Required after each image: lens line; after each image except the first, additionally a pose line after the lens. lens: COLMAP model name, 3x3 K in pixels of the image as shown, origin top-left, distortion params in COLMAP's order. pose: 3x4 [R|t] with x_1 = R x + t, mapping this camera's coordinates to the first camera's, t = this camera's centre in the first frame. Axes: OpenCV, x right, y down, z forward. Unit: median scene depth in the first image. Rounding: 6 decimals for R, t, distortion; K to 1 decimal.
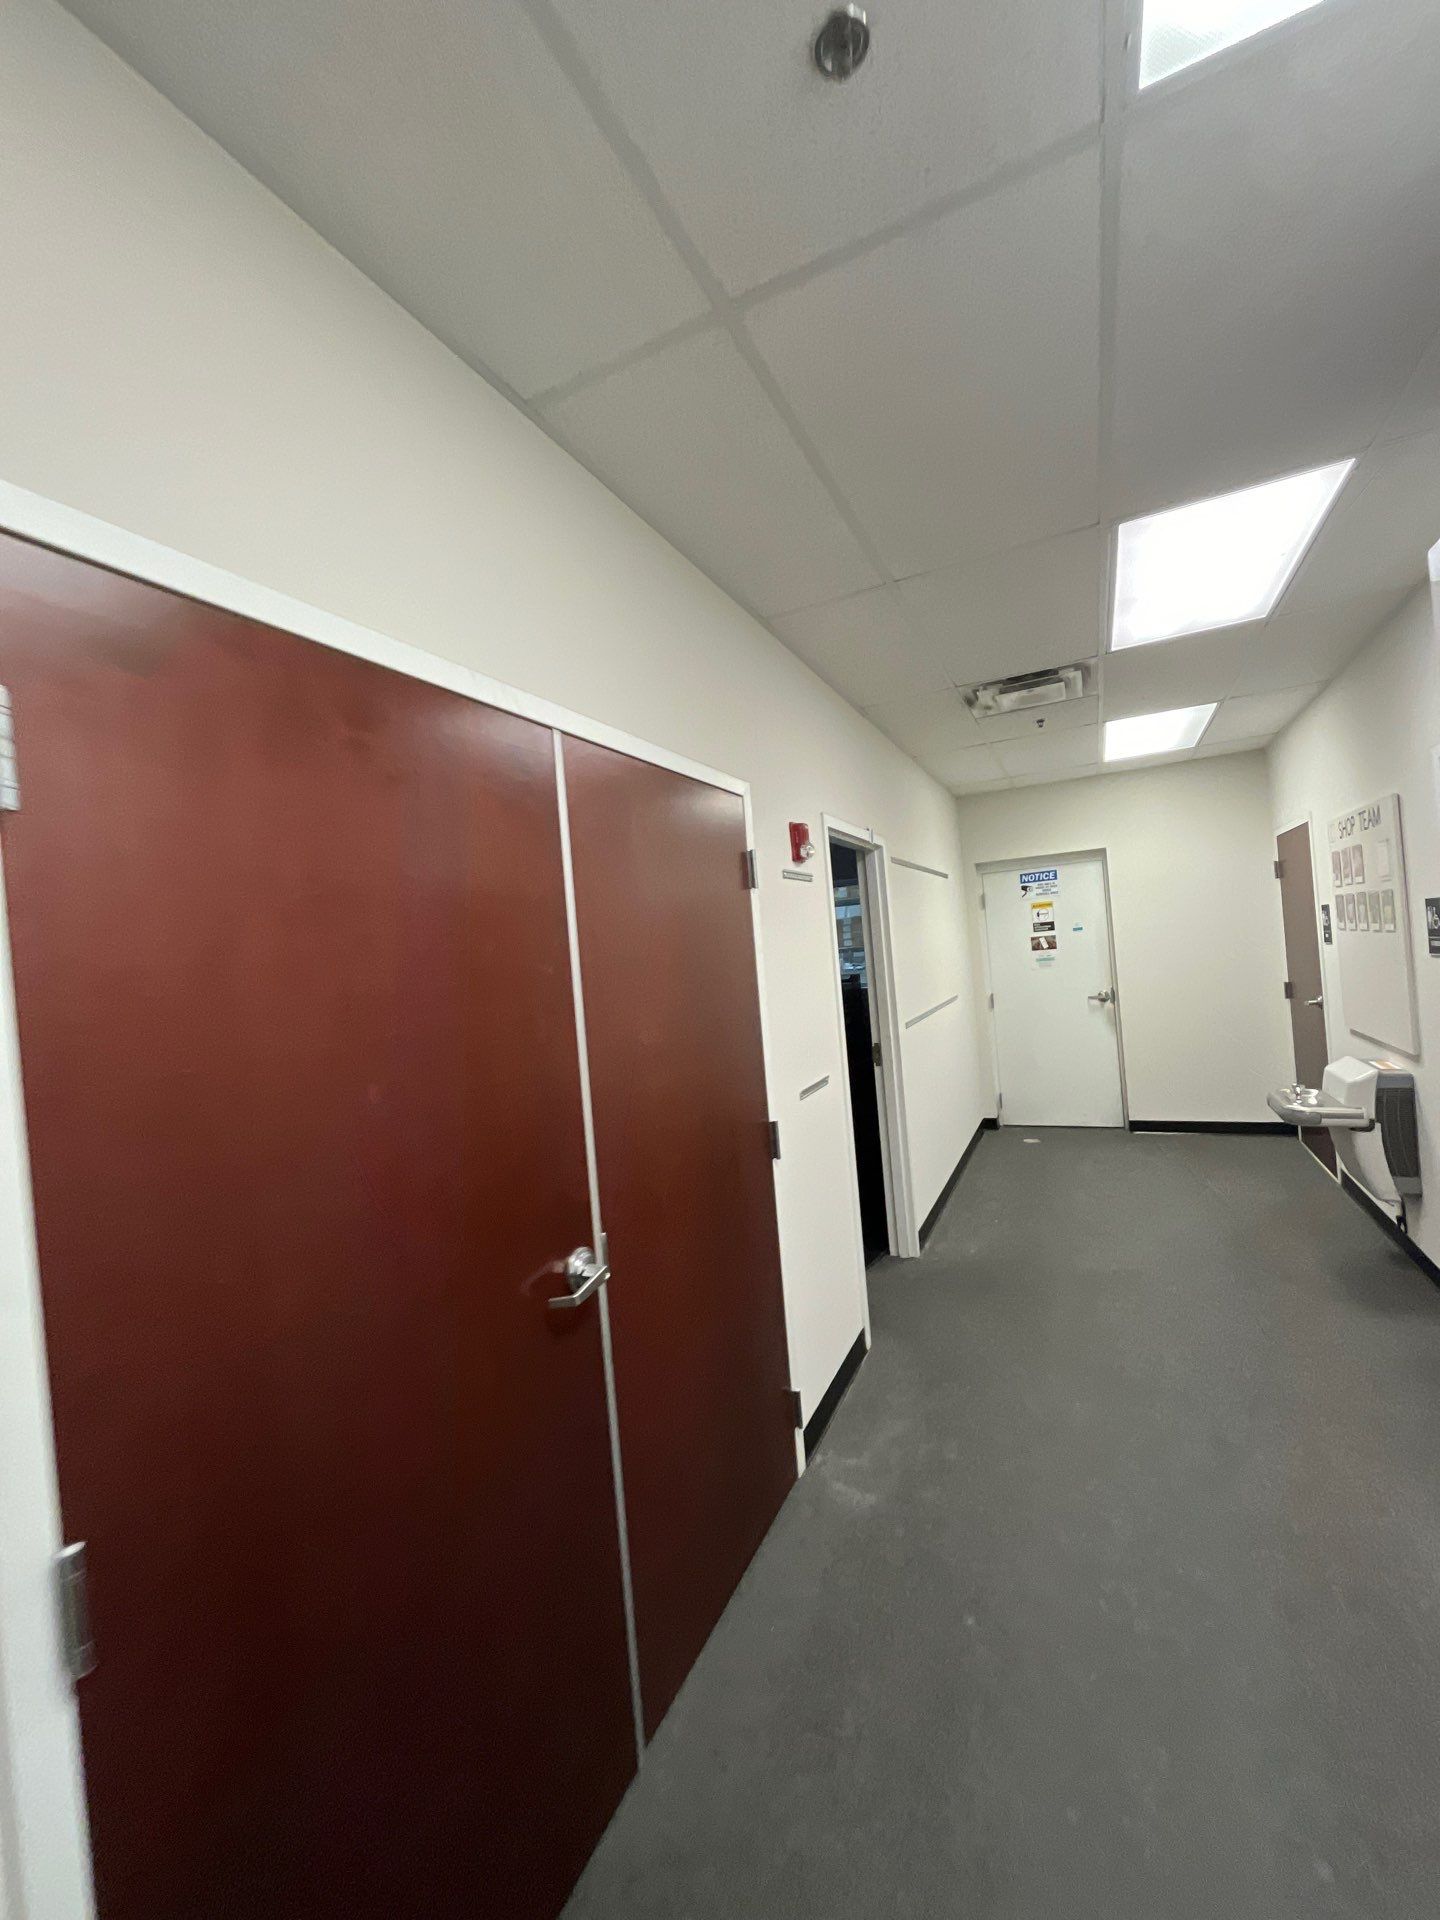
lens RADIAL K [[784.5, 0, 720.0], [0, 784.5, 960.6], [0, 0, 1]] dist [-0.000763, 0.000090]
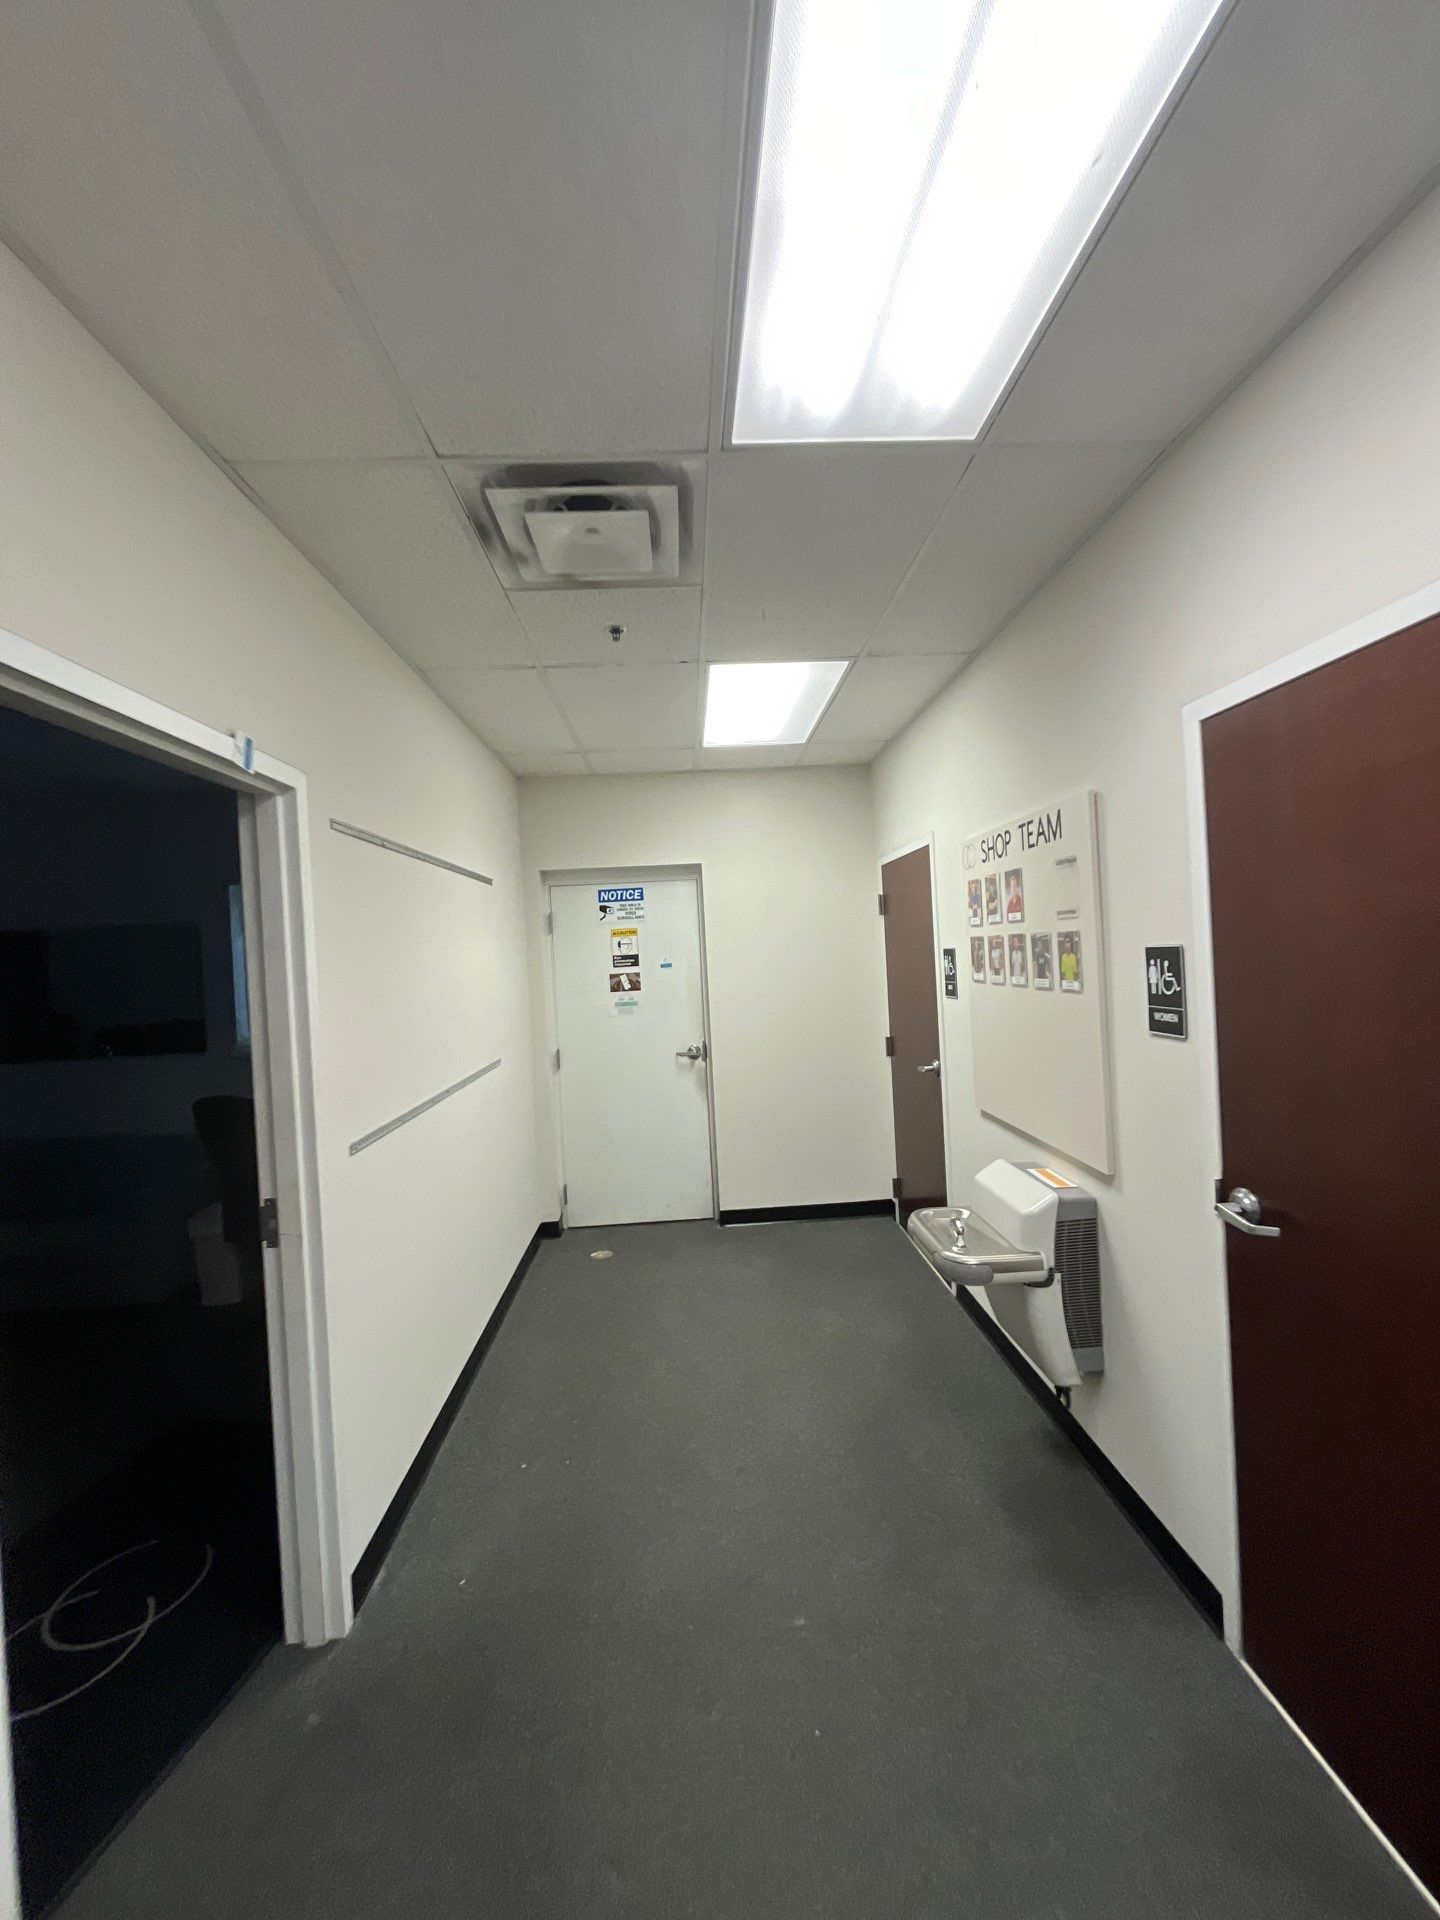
lens RADIAL K [[784.5, 0, 718.7], [0, 784.5, 960.3], [0, 0, 1]] dist [-0.000763, 0.000090]
pose [[0.881588, 0.036477, 0.470609, 0.200919], [-0.021549, 0.999080, -0.037072, -0.026210], [-0.471528, 0.022541, 0.881563, 0.428881]]
